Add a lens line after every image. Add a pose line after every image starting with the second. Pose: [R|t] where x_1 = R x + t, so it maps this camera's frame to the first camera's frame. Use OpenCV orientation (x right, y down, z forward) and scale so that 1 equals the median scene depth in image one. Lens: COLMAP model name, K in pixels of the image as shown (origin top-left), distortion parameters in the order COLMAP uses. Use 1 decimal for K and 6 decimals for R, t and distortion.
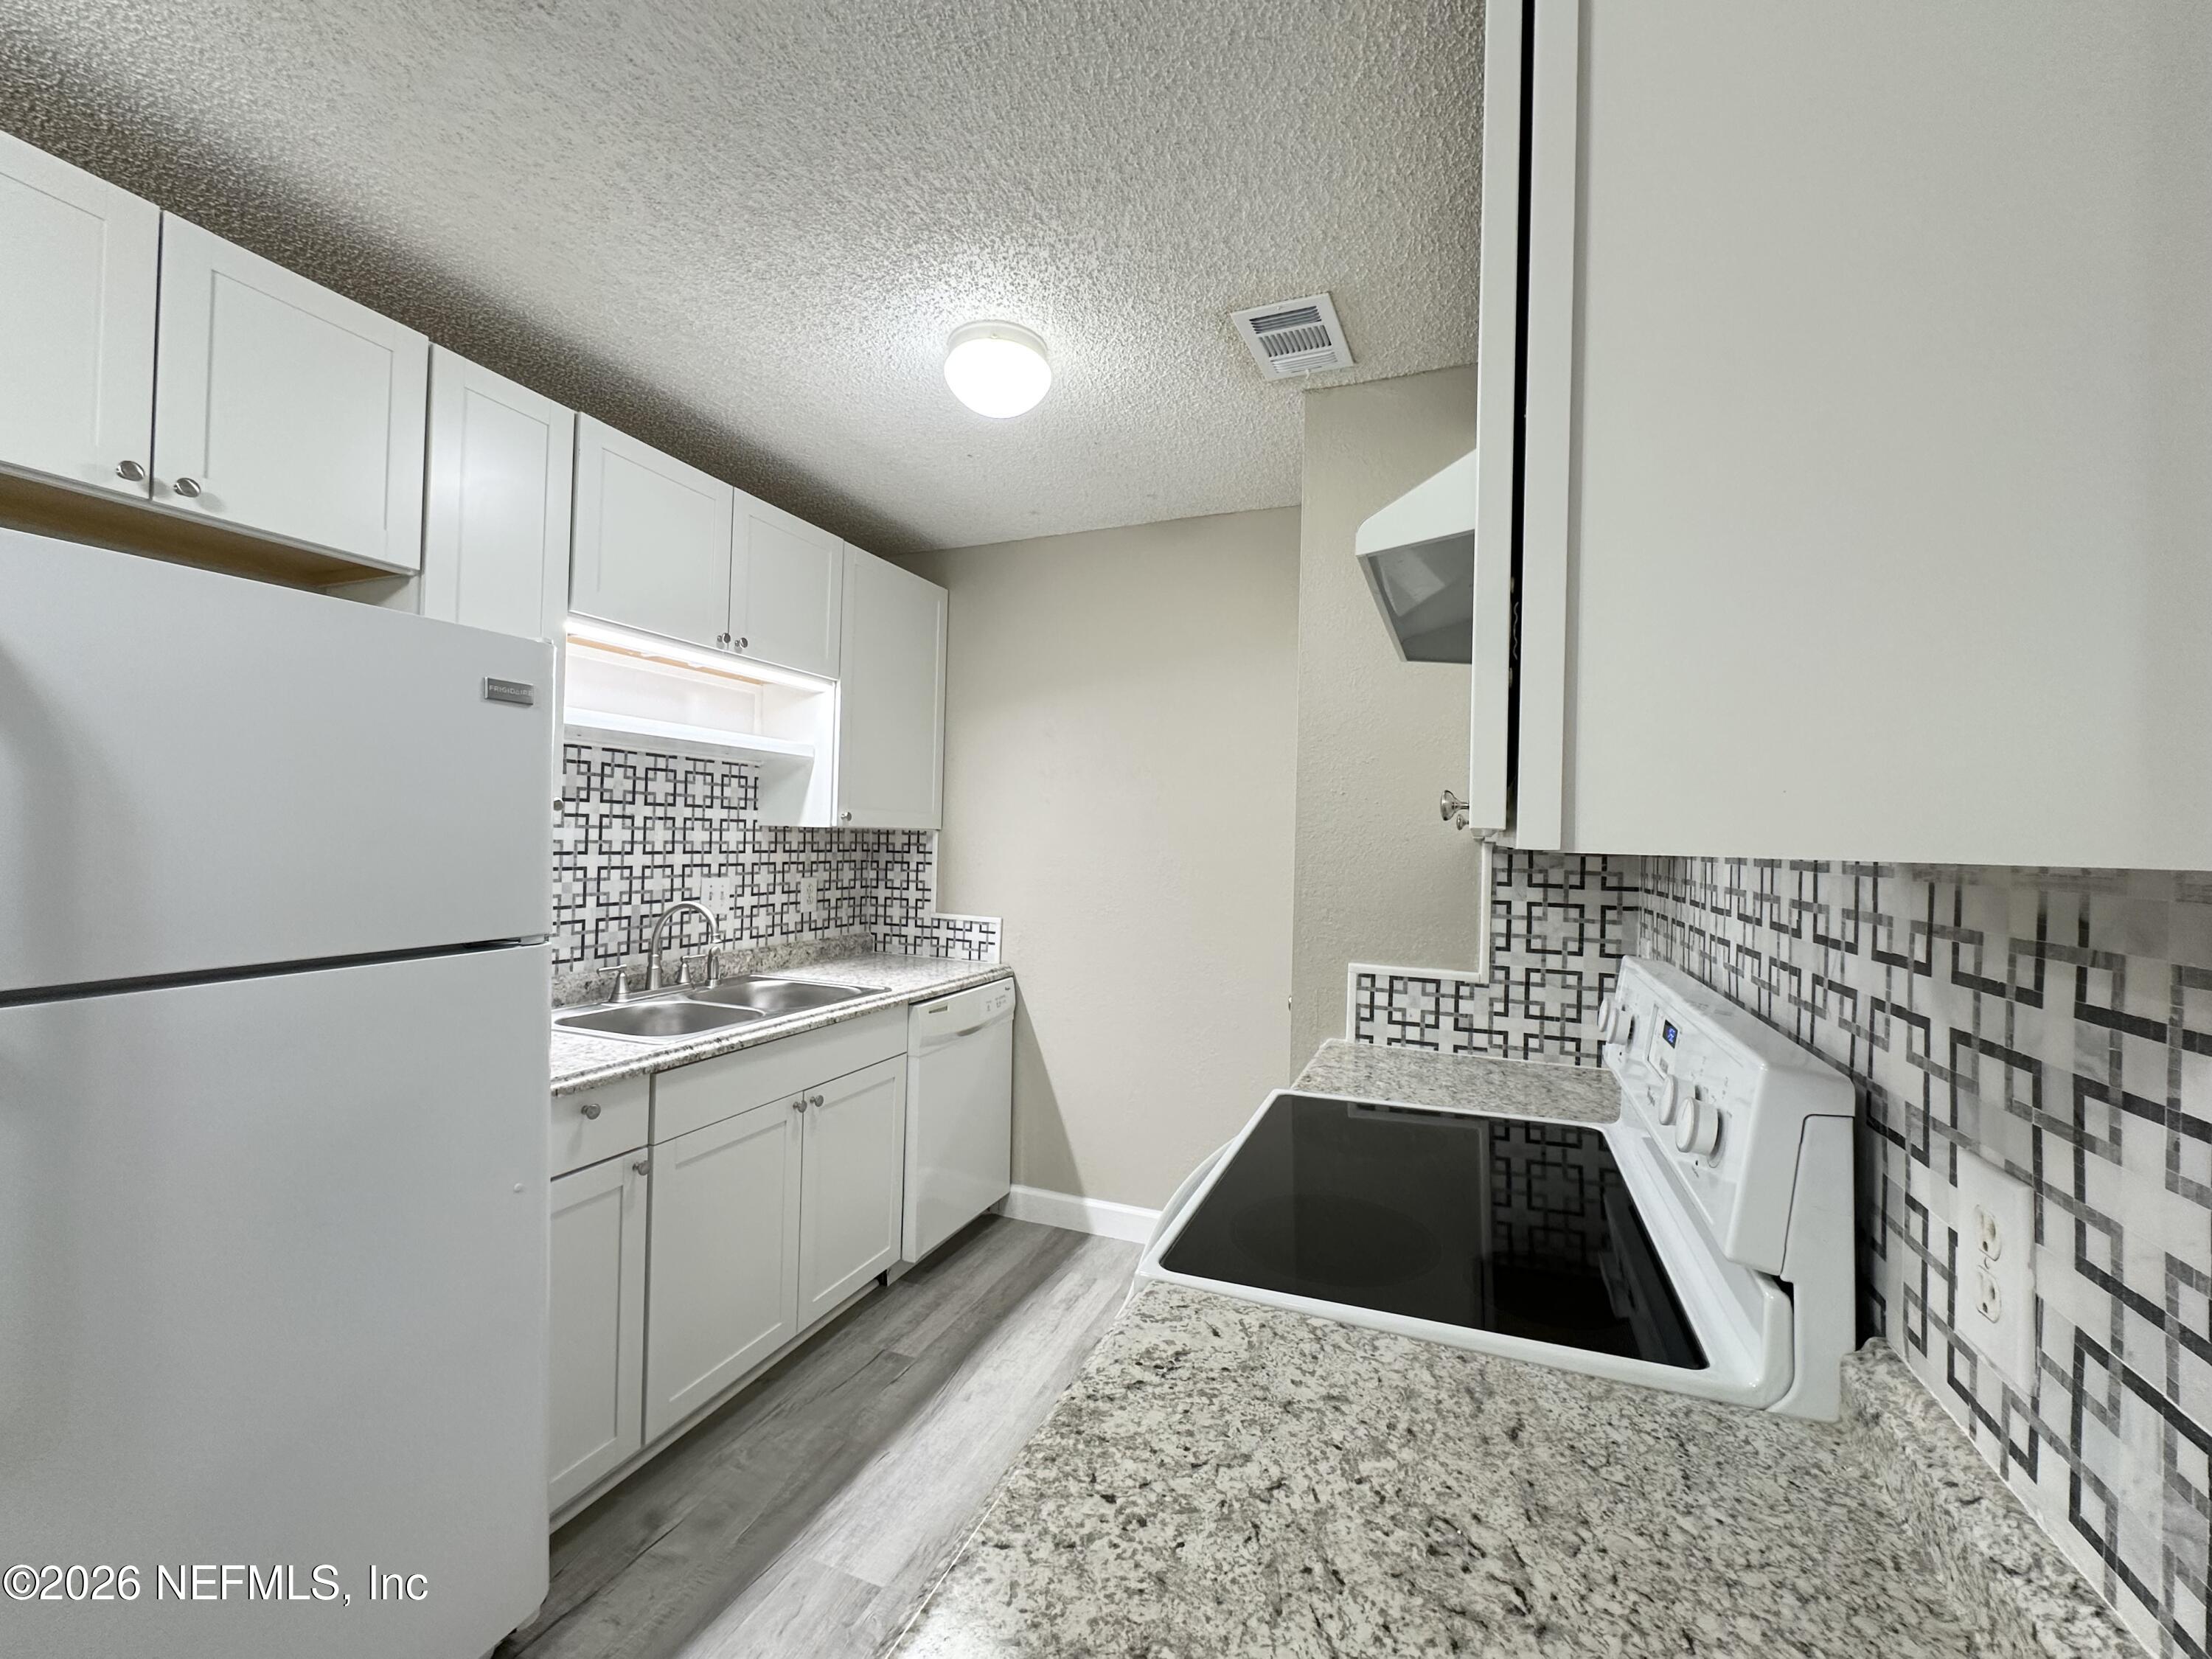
lens RADIAL K [[901.3, 0, 1106.0], [0, 901.3, 829.5], [0, 0, 1]] dist [-0.000731, 0.000165]
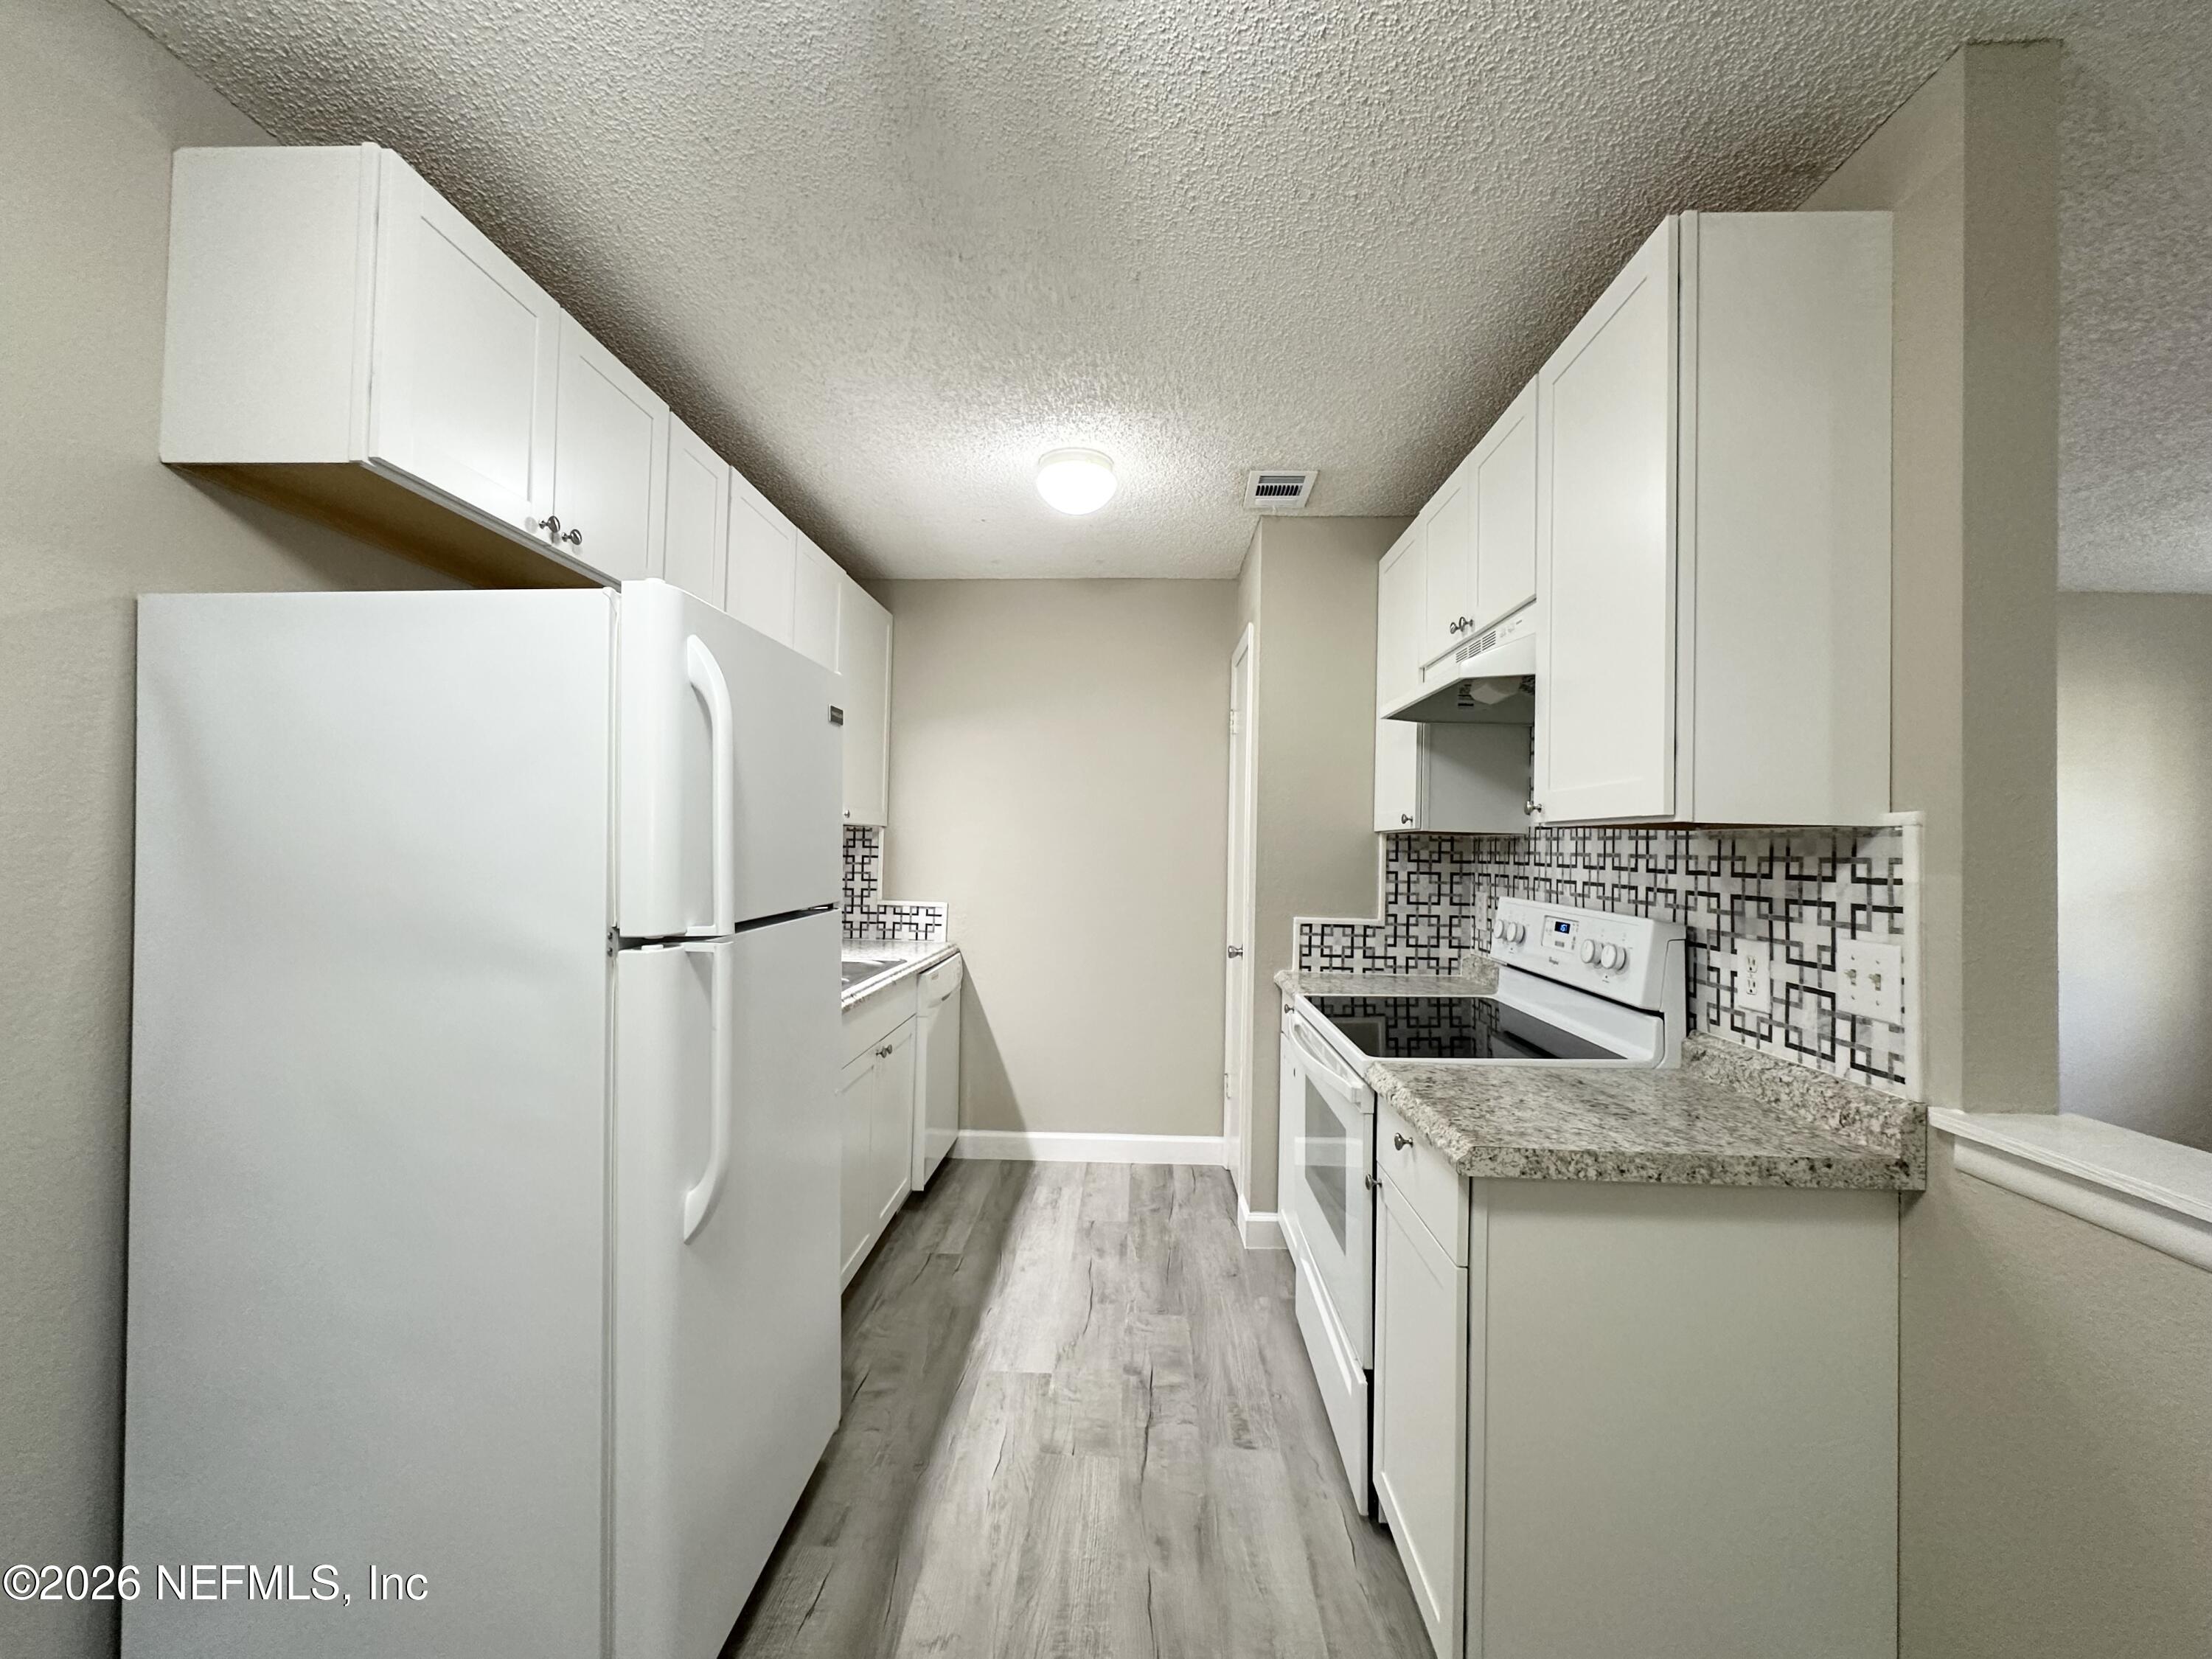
lens RADIAL K [[901.3, 0, 1106.0], [0, 901.3, 829.5], [0, 0, 1]] dist [-0.000731, 0.000165]
pose [[0.940124, 0.001367, 0.340831, -0.532096], [-0.000197, 0.999994, -0.003468, 0.013314], [-0.340834, 0.003193, 0.940118, -0.269623]]
